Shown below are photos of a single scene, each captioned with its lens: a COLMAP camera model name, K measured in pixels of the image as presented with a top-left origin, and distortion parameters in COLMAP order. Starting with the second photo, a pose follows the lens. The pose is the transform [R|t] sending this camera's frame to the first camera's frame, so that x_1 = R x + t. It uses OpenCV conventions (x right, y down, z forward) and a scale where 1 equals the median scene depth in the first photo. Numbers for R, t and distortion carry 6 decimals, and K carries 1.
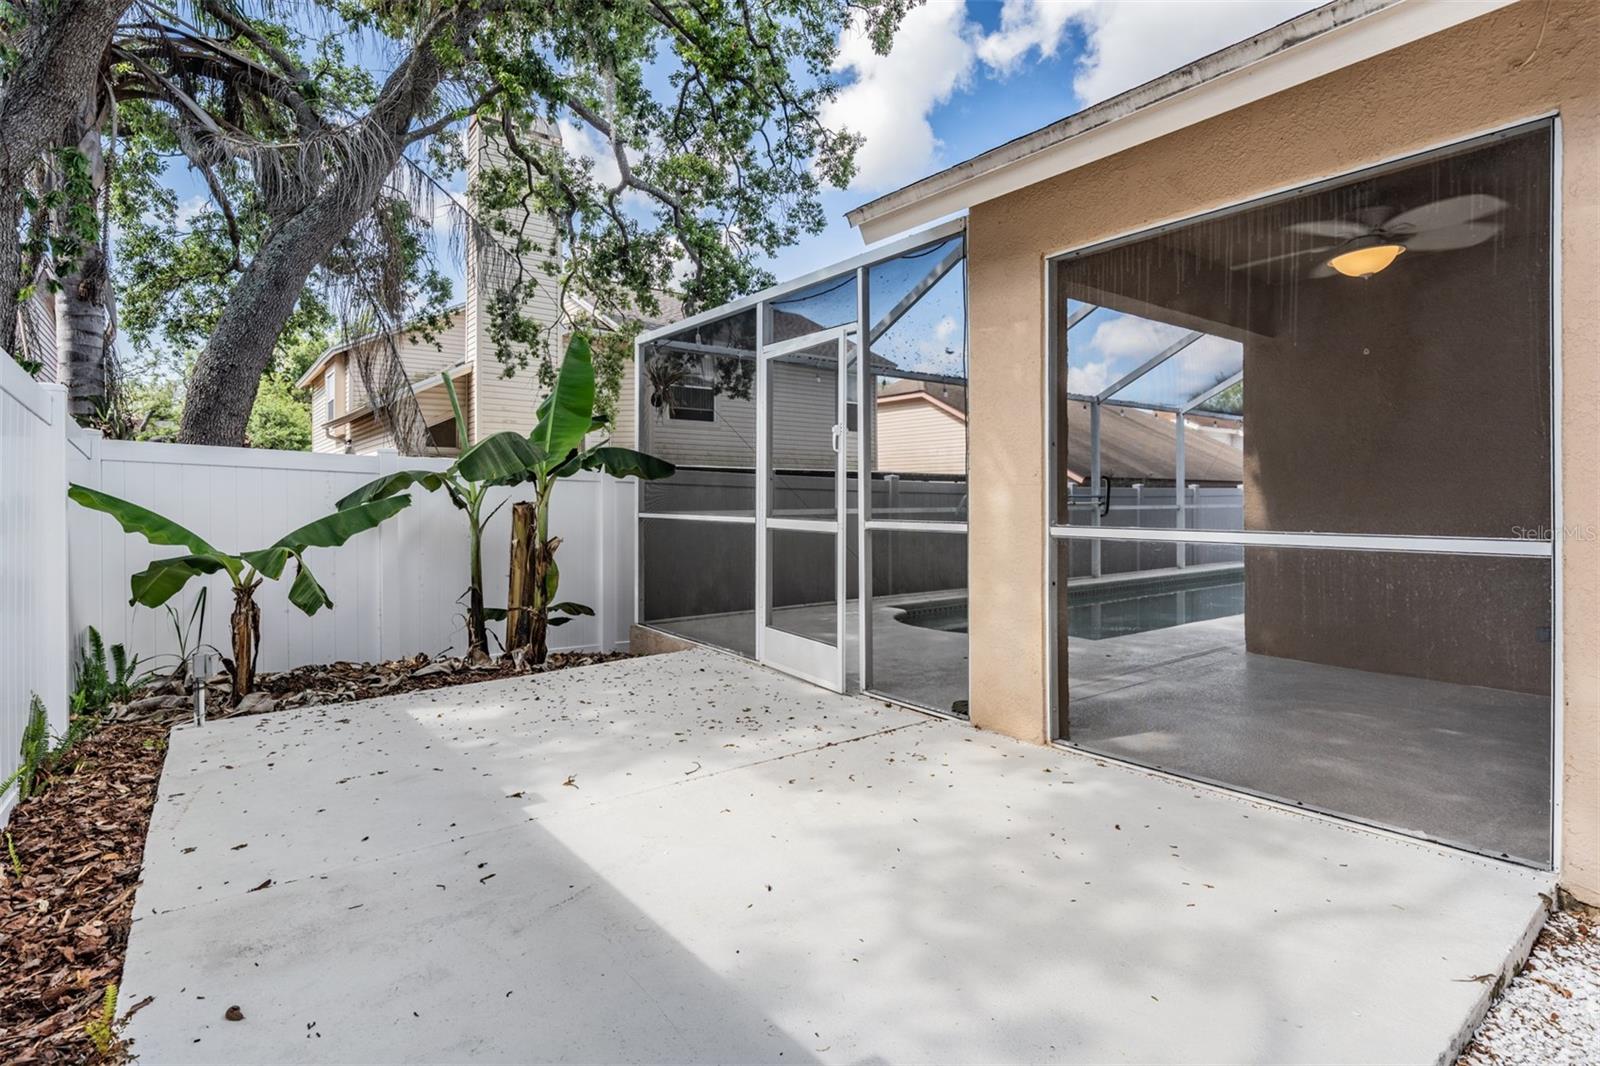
lens RADIAL K [[797.5, 0, 801.7], [0, 797.5, 492.4], [0, 0, 1]] dist [-0.000738, 0.000189]
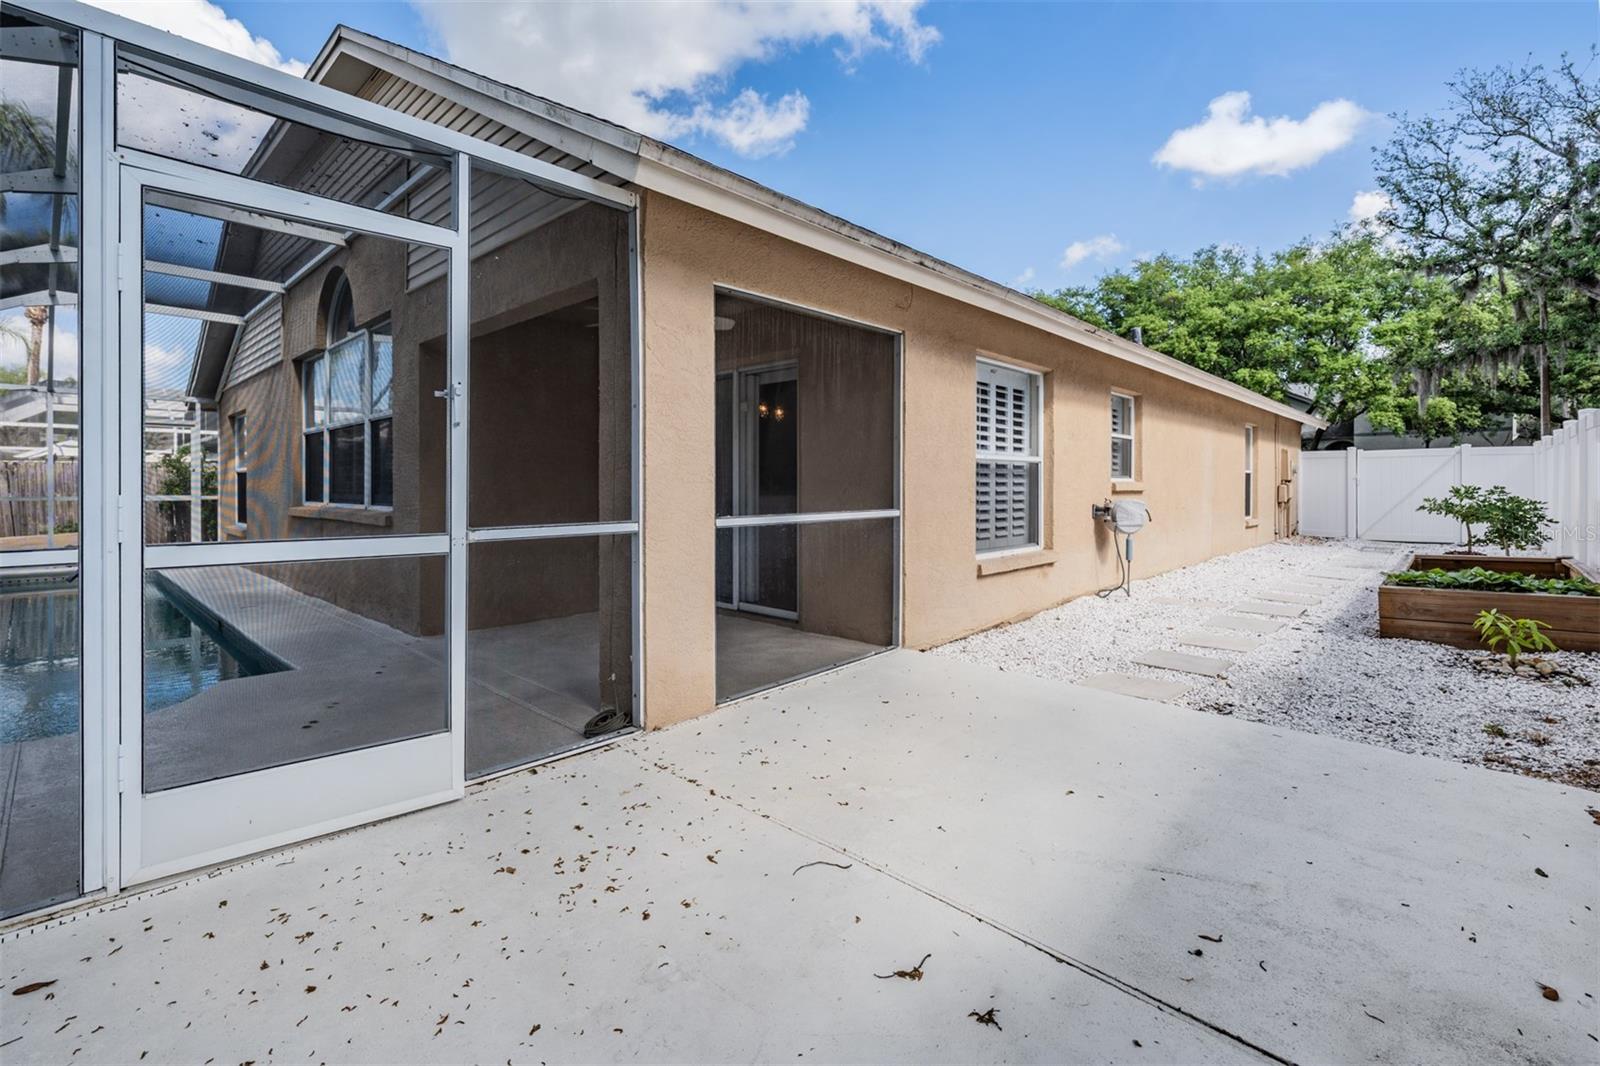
lens RADIAL K [[714.6, 0, 804.6], [0, 714.6, 488.6], [0, 0, 1]] dist [-0.001283, -0.000283]
pose [[-0.163890, -0.001510, 0.986477, -0.949985], [-0.004178, 0.999991, 0.000836, -0.004236], [-0.986470, -0.003984, -0.163895, 1.367723]]
